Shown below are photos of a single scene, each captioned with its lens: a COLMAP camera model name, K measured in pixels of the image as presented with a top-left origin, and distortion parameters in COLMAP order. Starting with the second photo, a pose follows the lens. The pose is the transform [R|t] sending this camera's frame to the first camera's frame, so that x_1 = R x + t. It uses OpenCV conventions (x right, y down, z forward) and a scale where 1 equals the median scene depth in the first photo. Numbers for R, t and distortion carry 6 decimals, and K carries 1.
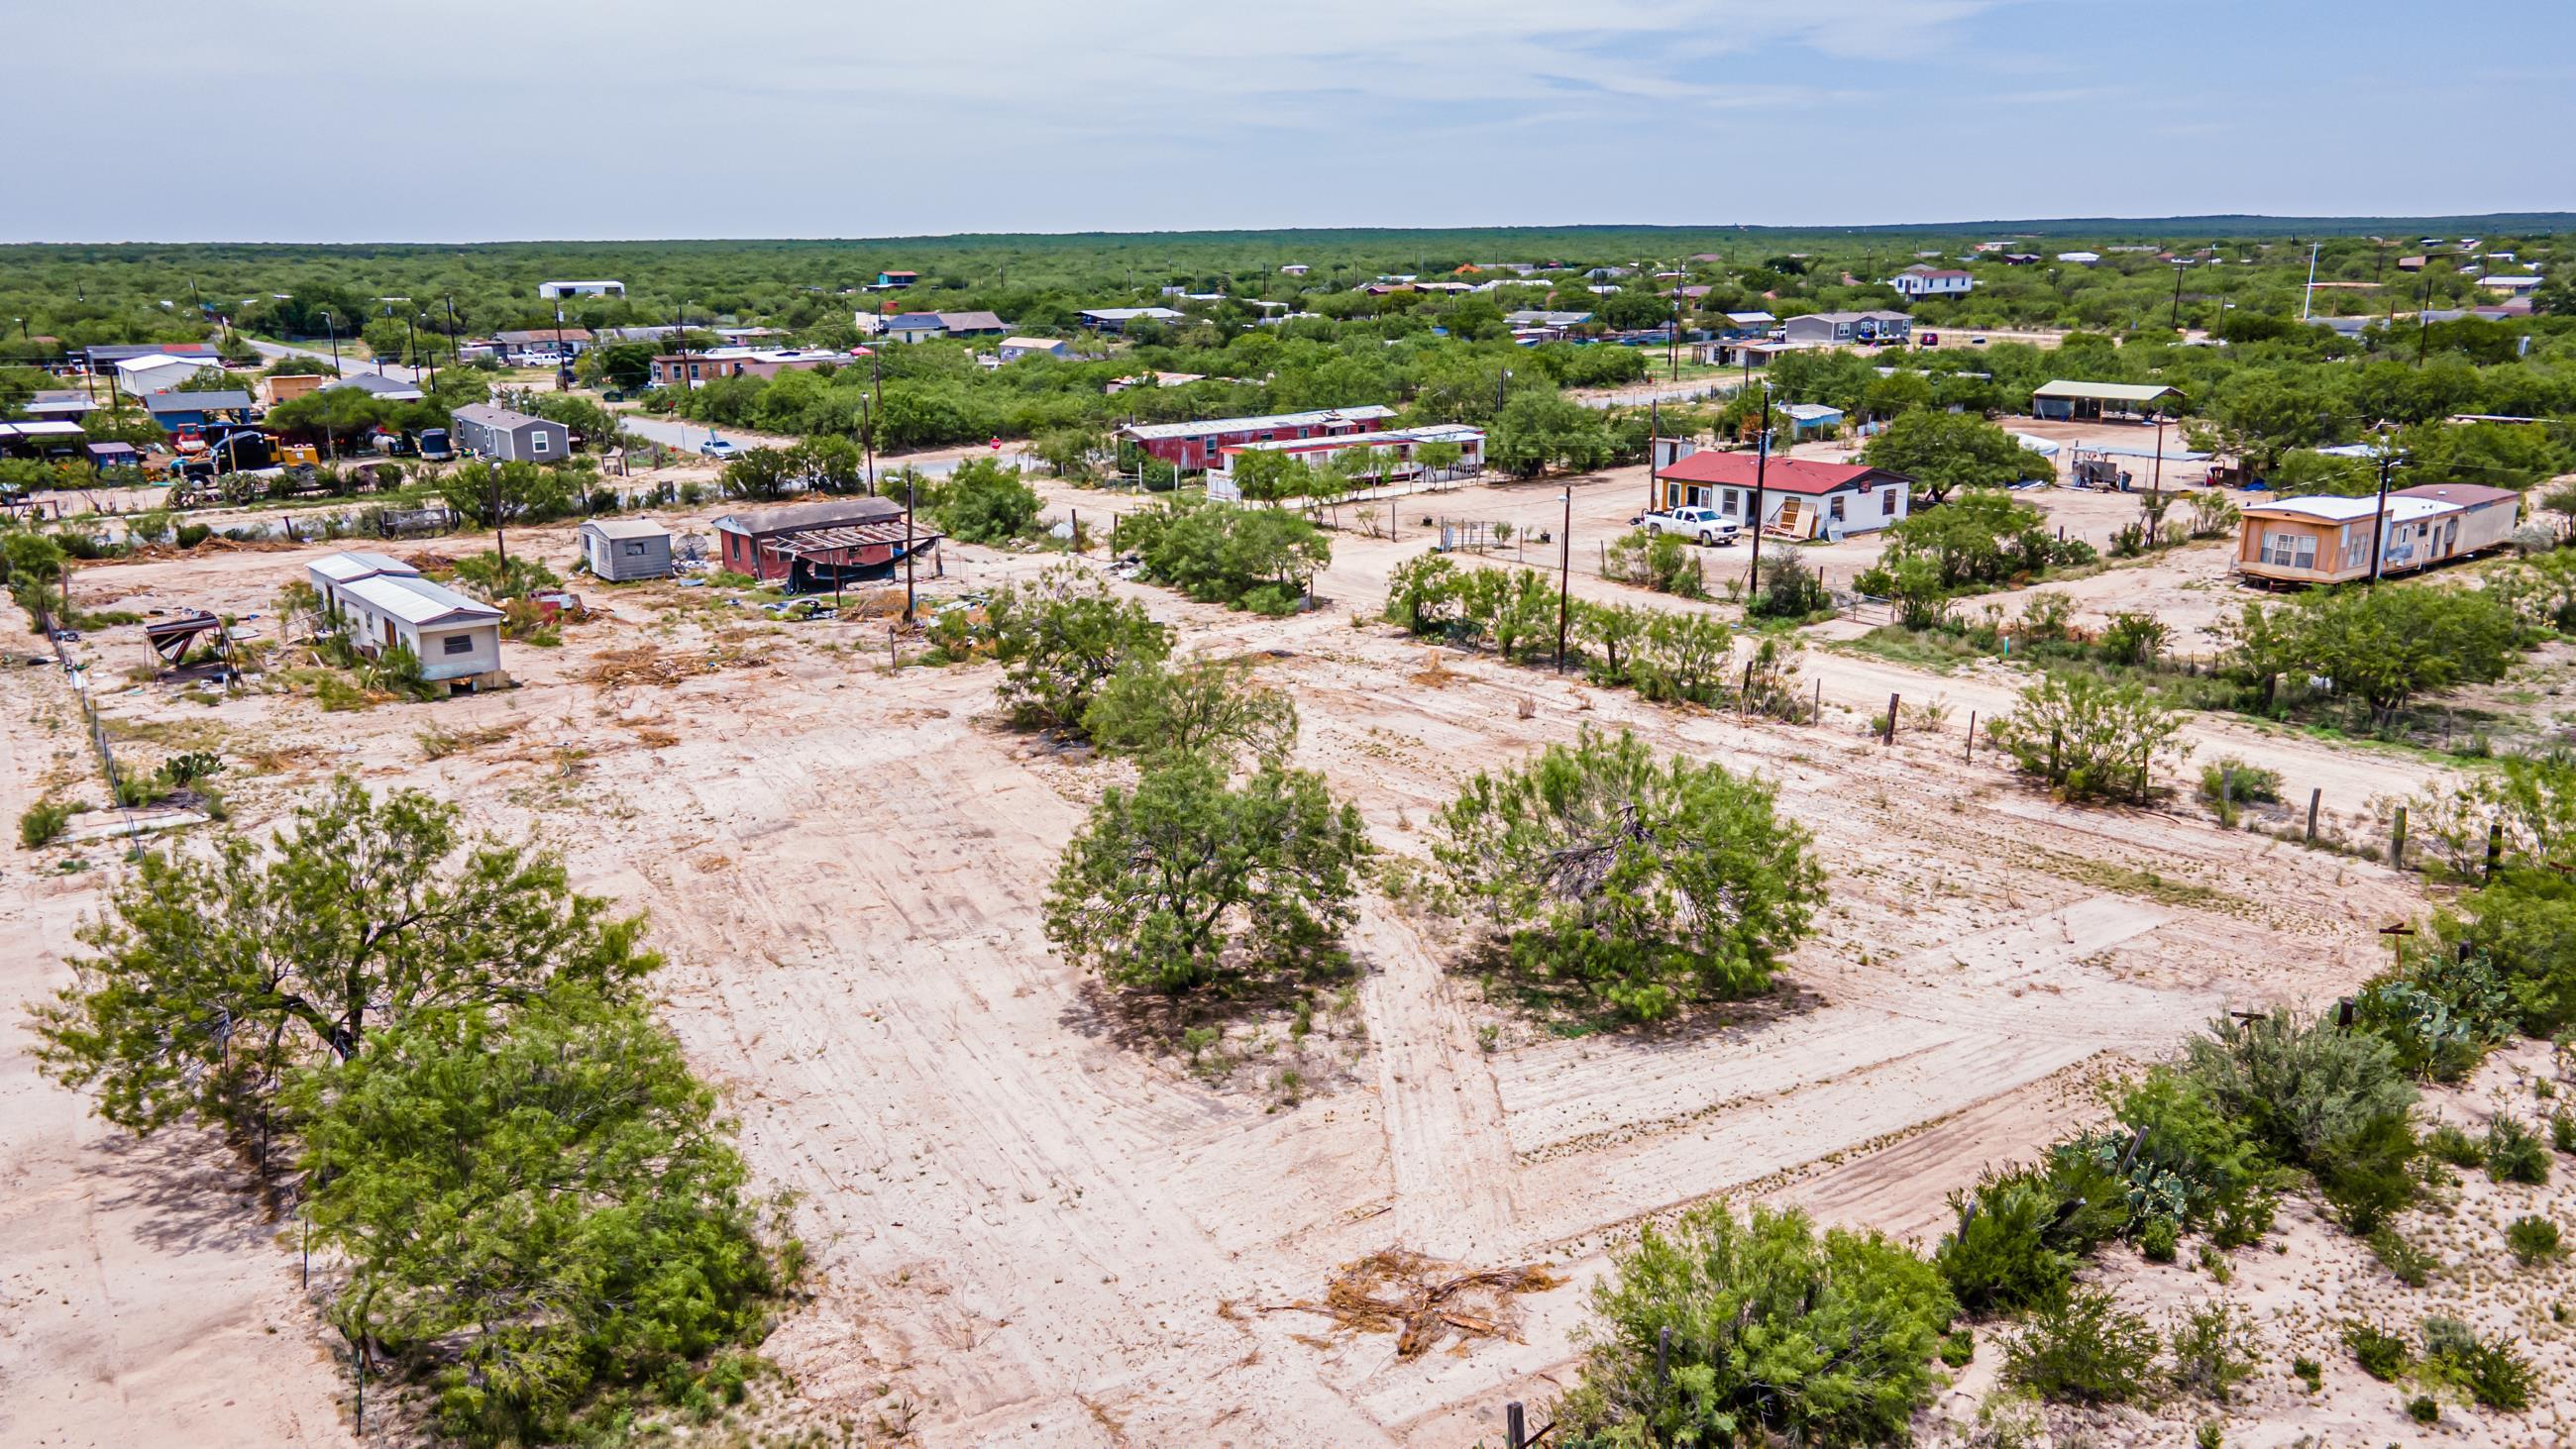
lens RADIAL K [[1883.3, 0, 1288.0], [0, 1883.3, 724.5], [0, 0, 1]] dist [0.034694, -0.000534]
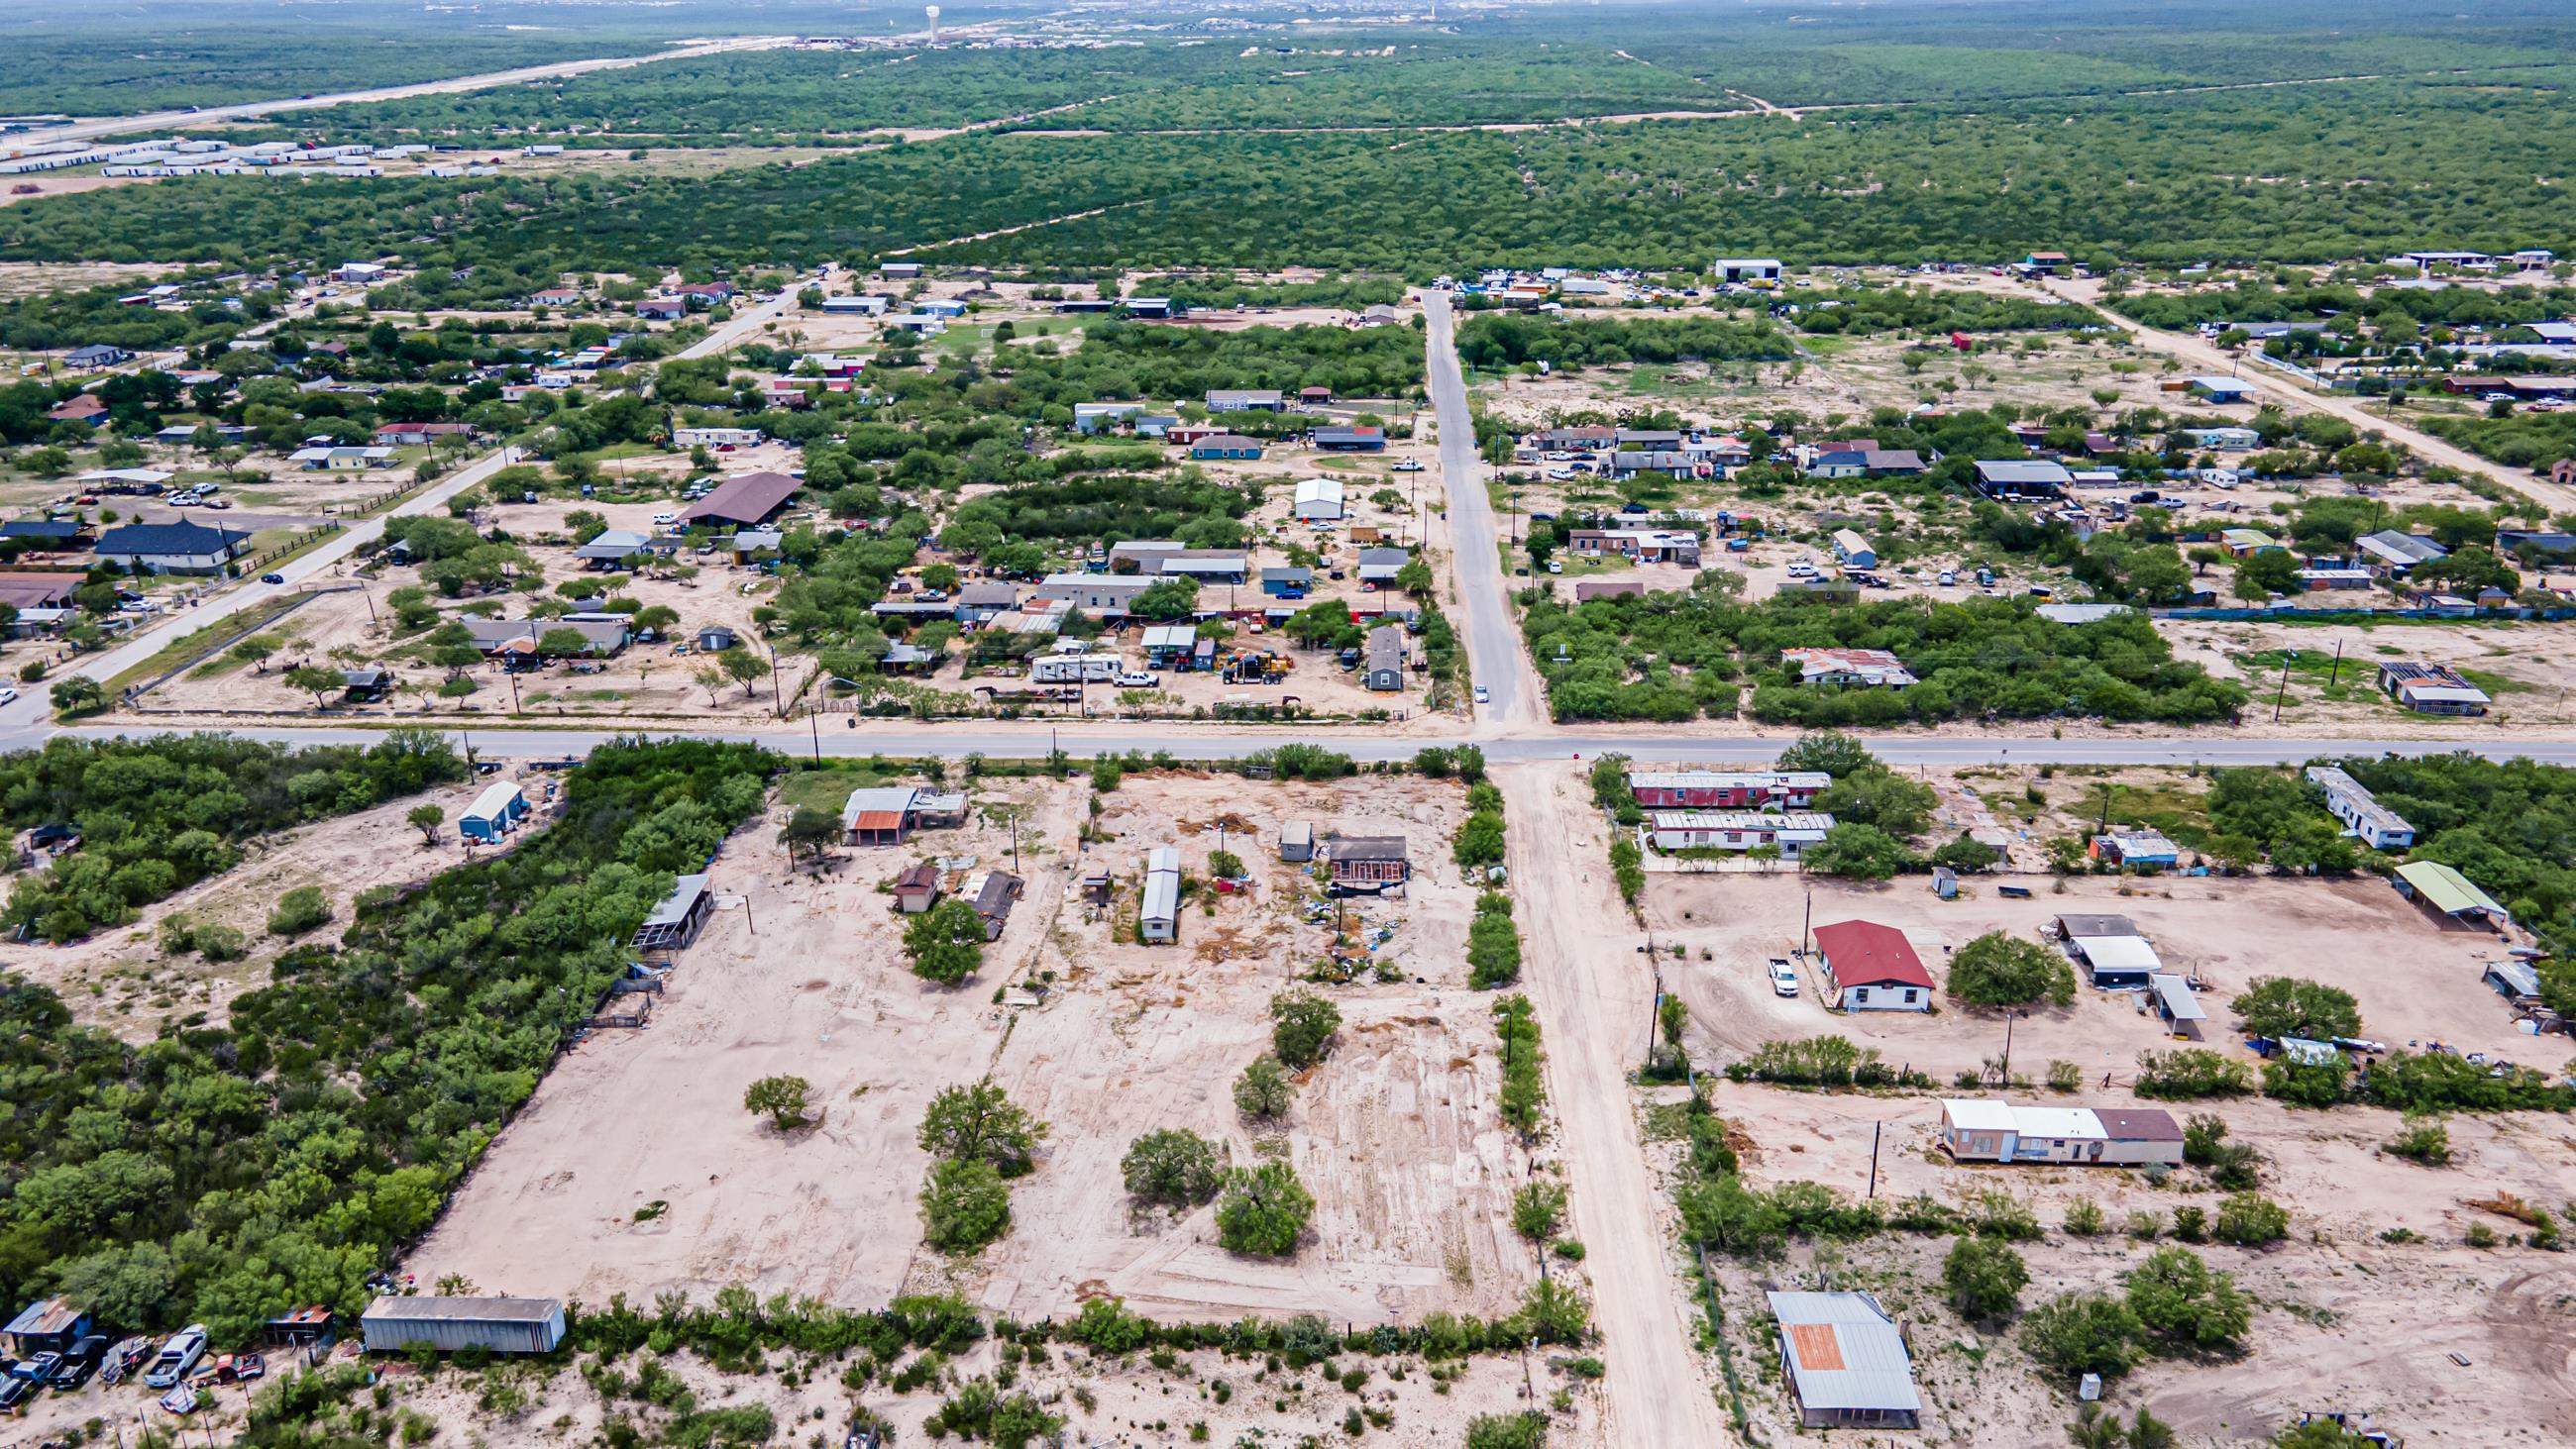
lens RADIAL K [[1883.3, 0, 1288.0], [0, 1883.3, 724.5], [0, 0, 1]] dist [0.034694, -0.000534]
pose [[0.778770, 0.234513, -0.581825, 1.644177], [-0.163311, 0.971304, 0.172908, -1.125620], [0.605679, -0.039637, 0.794721, -1.361134]]
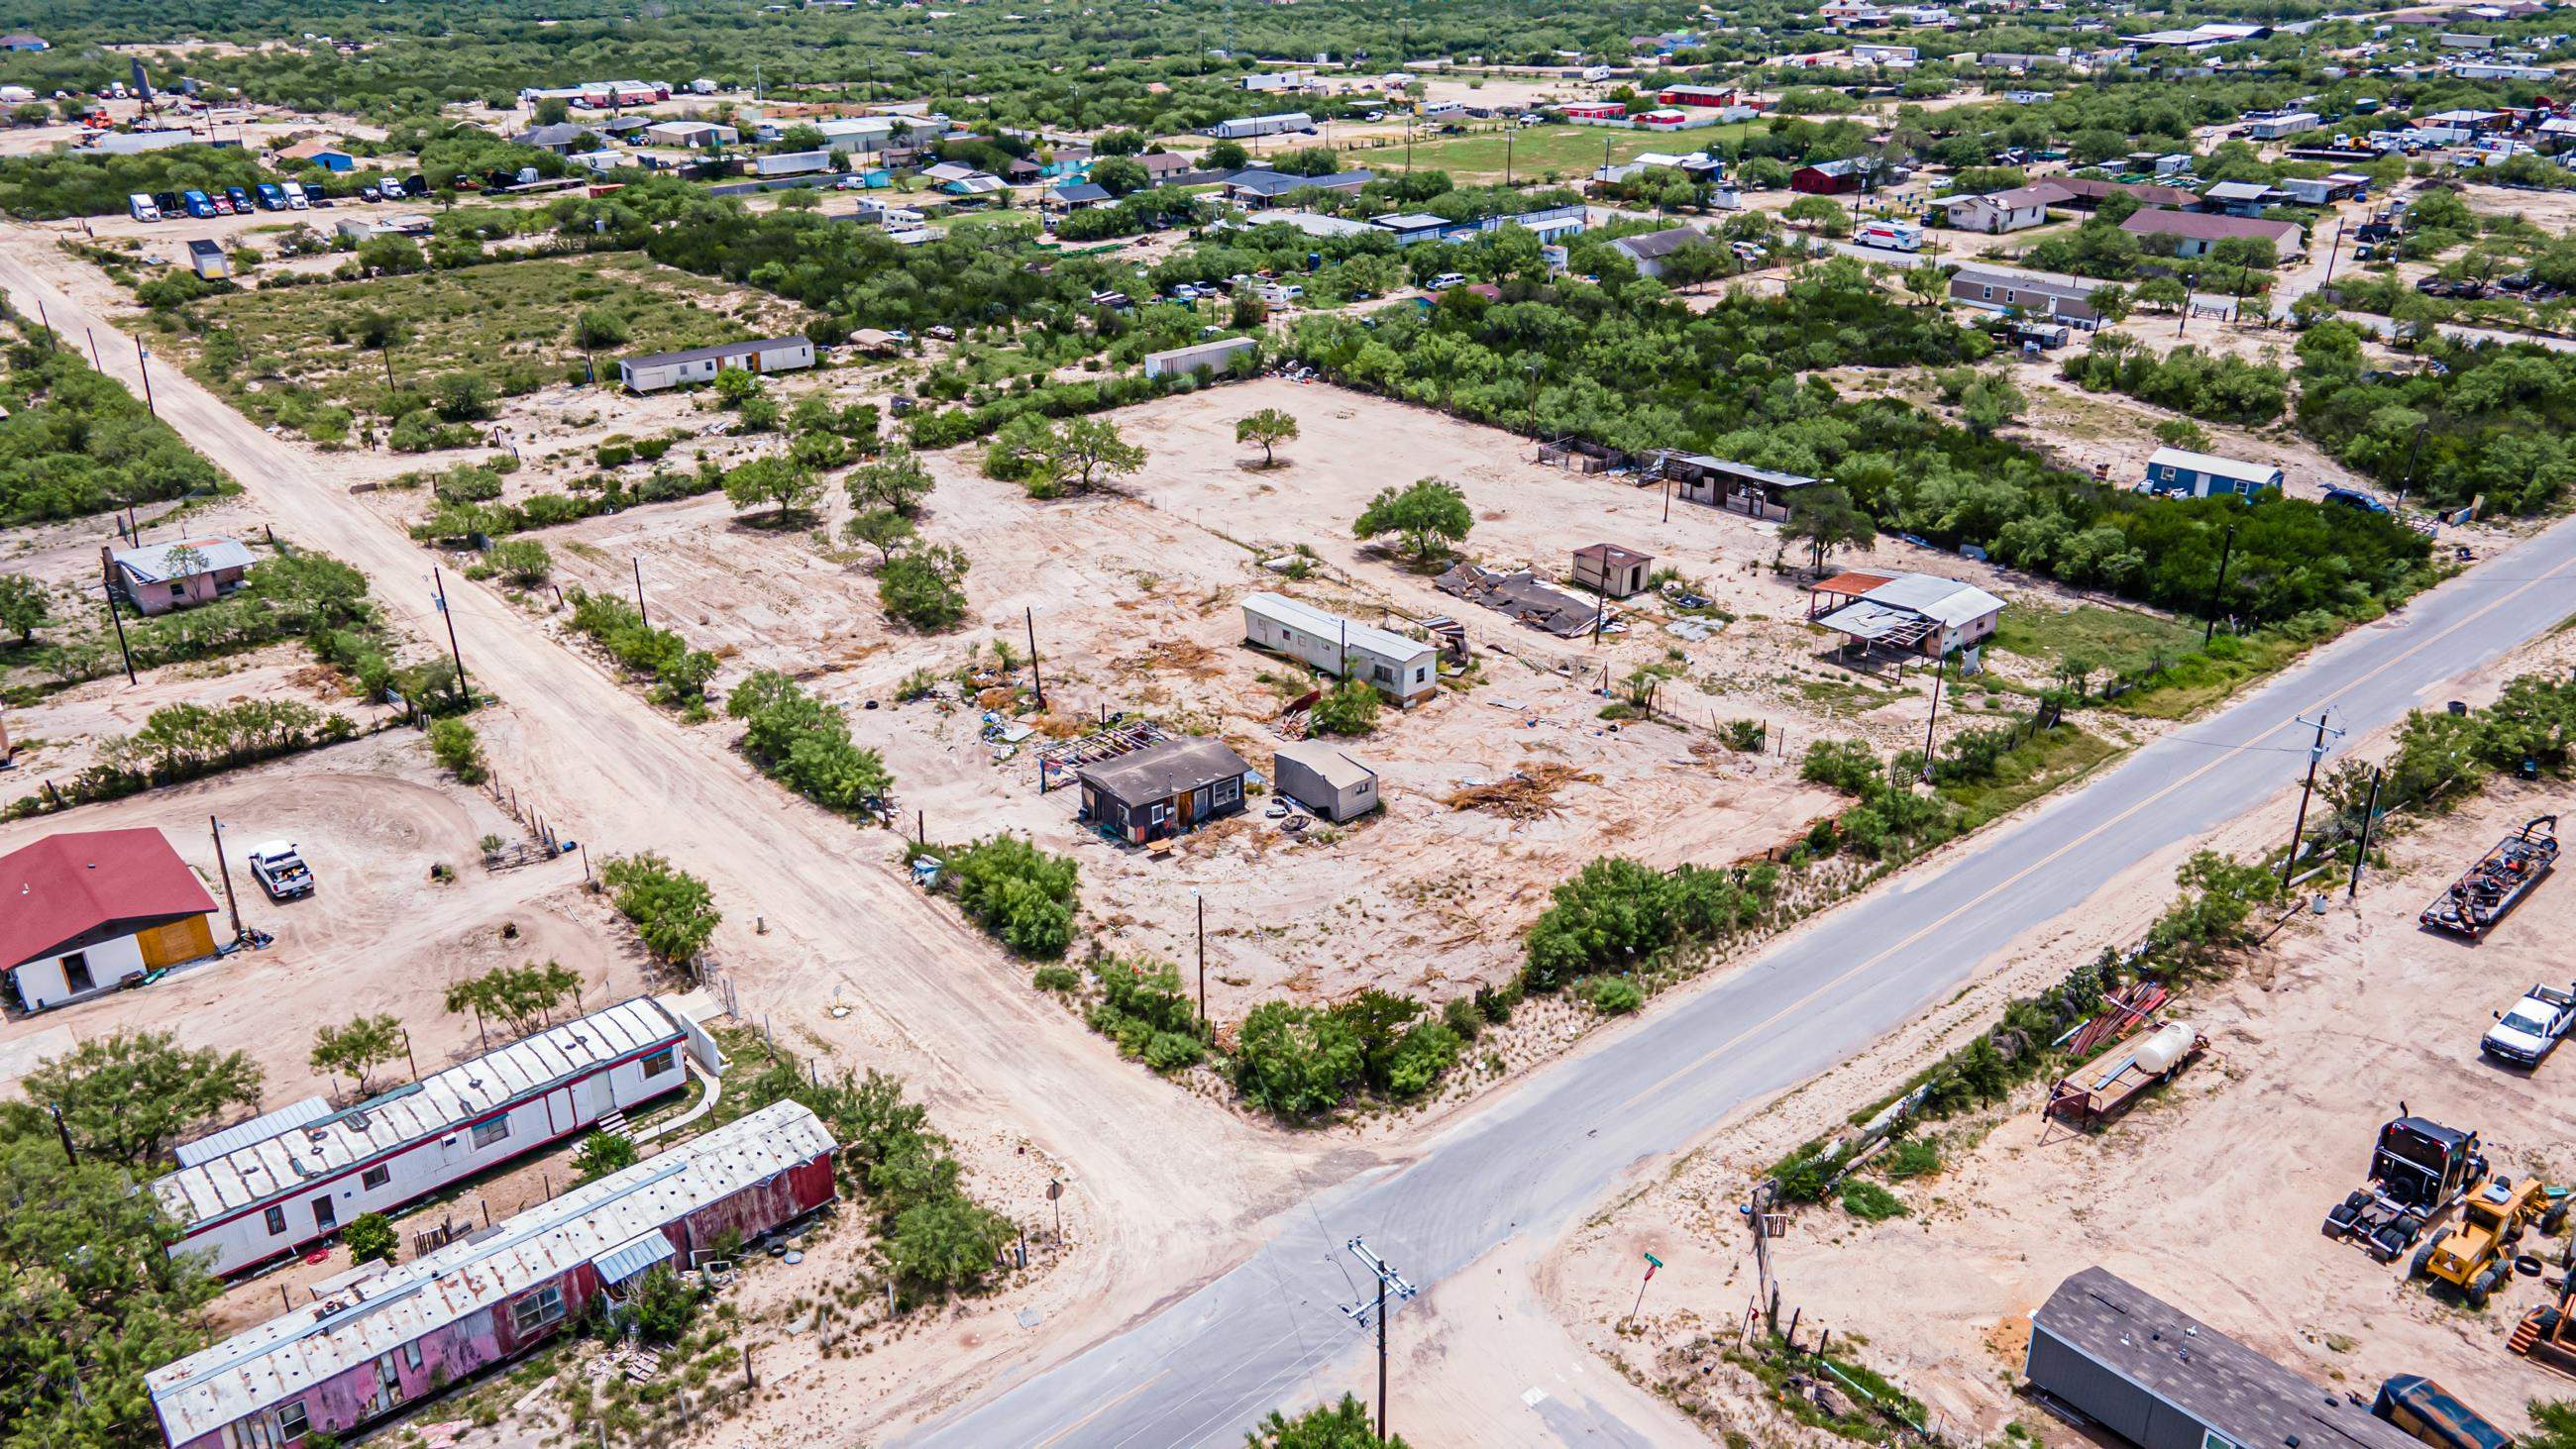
lens RADIAL K [[1883.3, 0, 1288.0], [0, 1883.3, 724.5], [0, 0, 1]] dist [0.034694, -0.000534]
pose [[-0.997957, 0.044097, -0.046229, -0.515389], [0.006536, 0.790265, 0.612731, -1.498168], [0.063553, 0.611177, -0.788938, 3.479187]]
